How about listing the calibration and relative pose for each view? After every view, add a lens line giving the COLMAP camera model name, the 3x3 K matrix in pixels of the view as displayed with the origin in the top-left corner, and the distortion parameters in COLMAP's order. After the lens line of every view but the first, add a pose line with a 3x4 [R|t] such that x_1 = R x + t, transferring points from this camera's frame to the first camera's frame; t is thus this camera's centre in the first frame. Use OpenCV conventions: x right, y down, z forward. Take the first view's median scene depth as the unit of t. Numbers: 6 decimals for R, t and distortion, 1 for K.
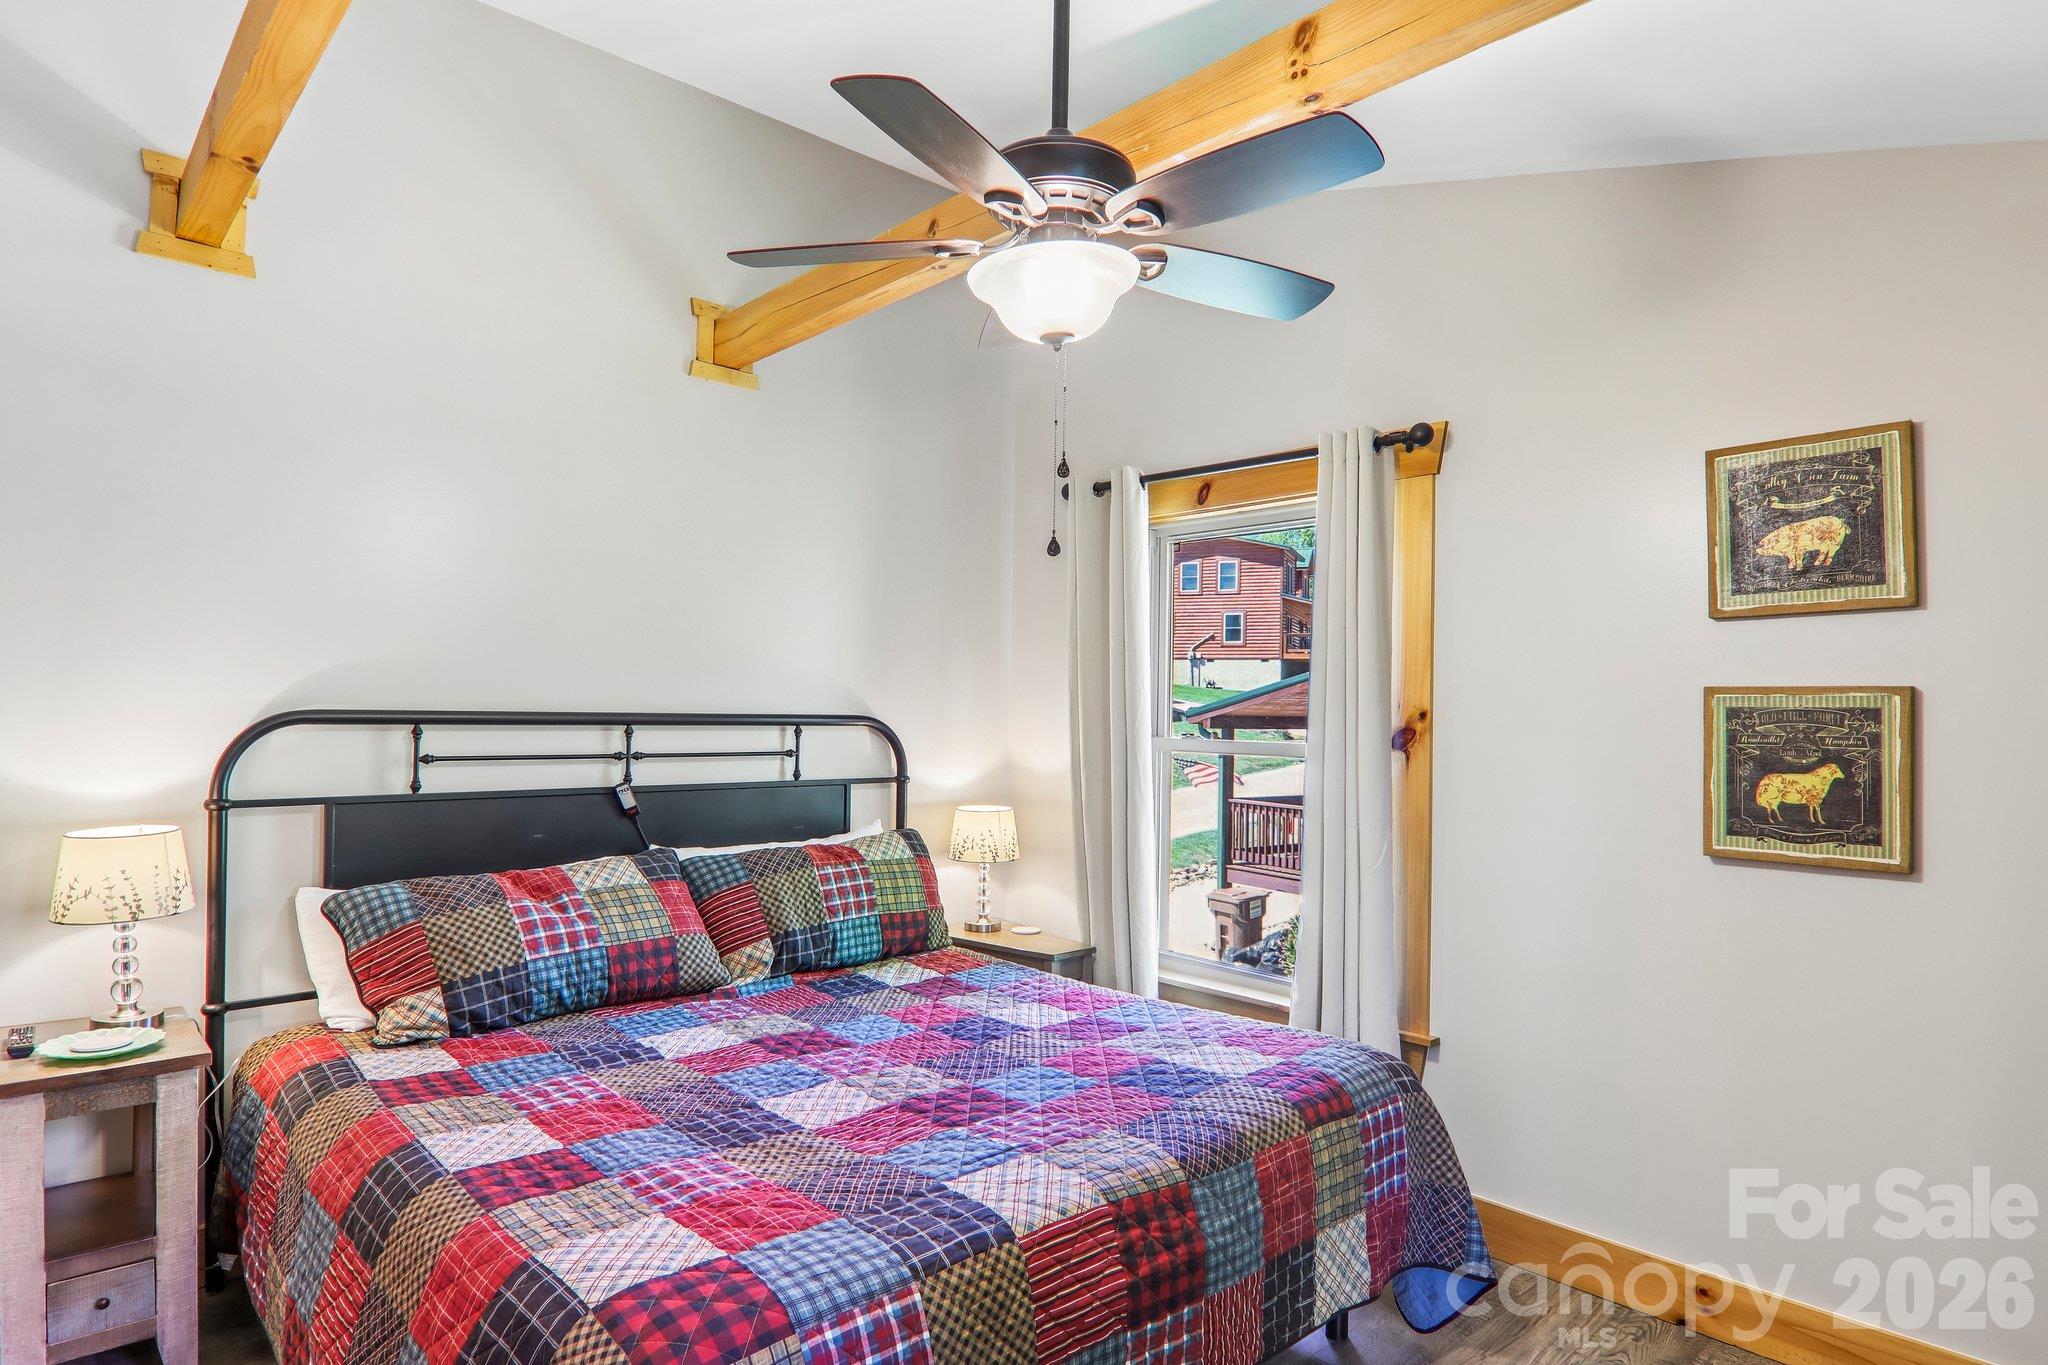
lens RADIAL K [[1138.9, 0, 1026.3], [0, 1138.9, 701.6], [0, 0, 1]] dist [0.007652, -0.021132]
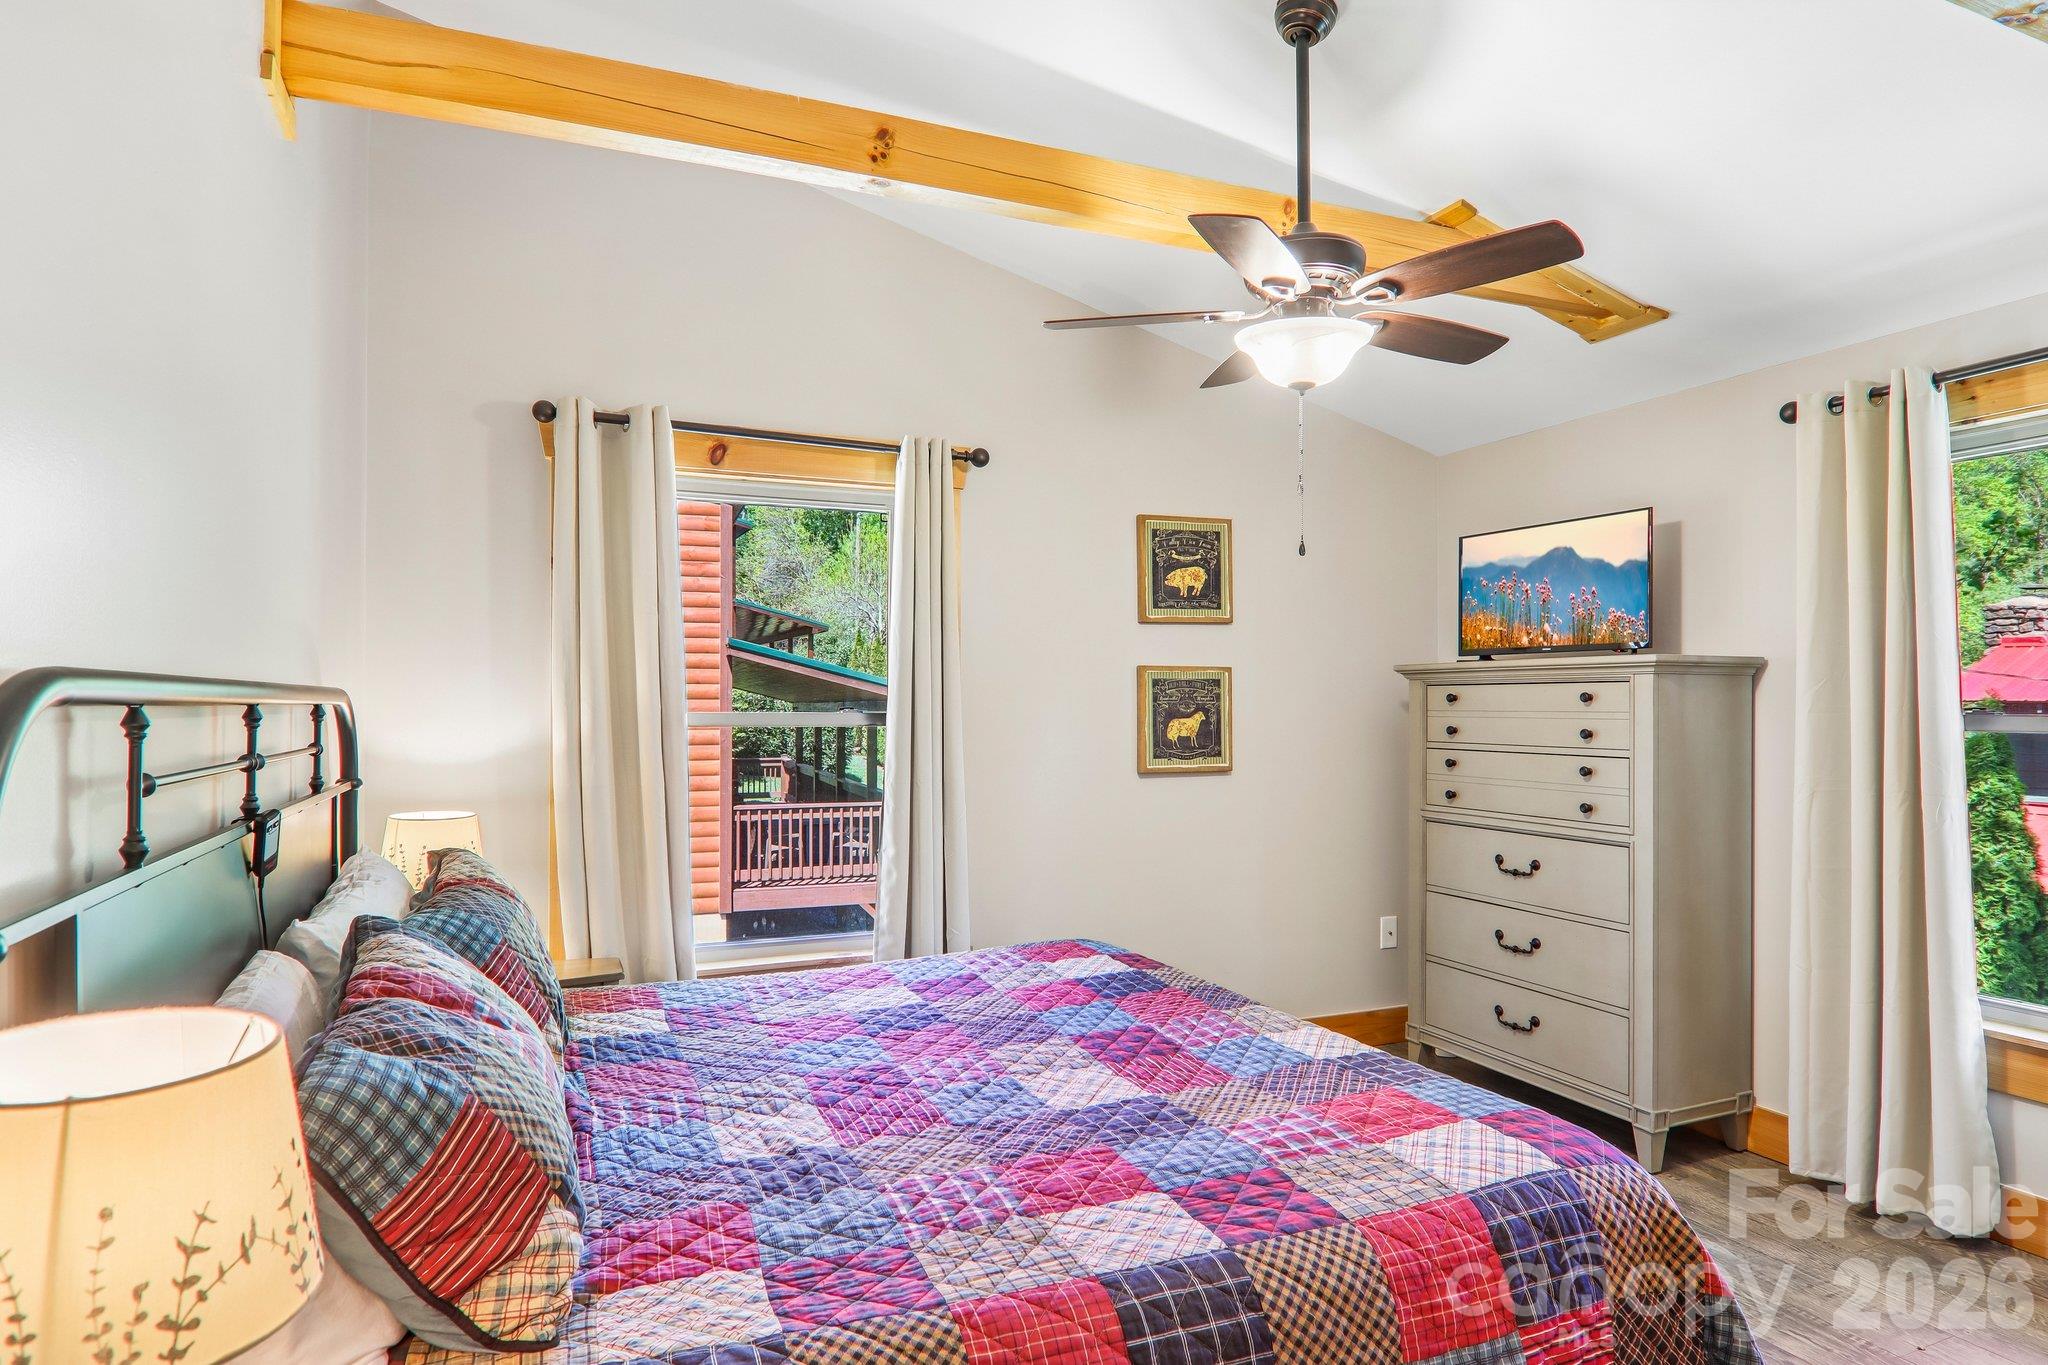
lens RADIAL K [[1138.9, 0, 1026.3], [0, 1138.9, 701.6], [0, 0, 1]] dist [0.007652, -0.021132]
pose [[0.342399, -0.014502, 0.939443, -0.987607], [-0.003849, 0.999851, 0.016837, 0.011467], [-0.939547, -0.009381, 0.342292, 0.650224]]
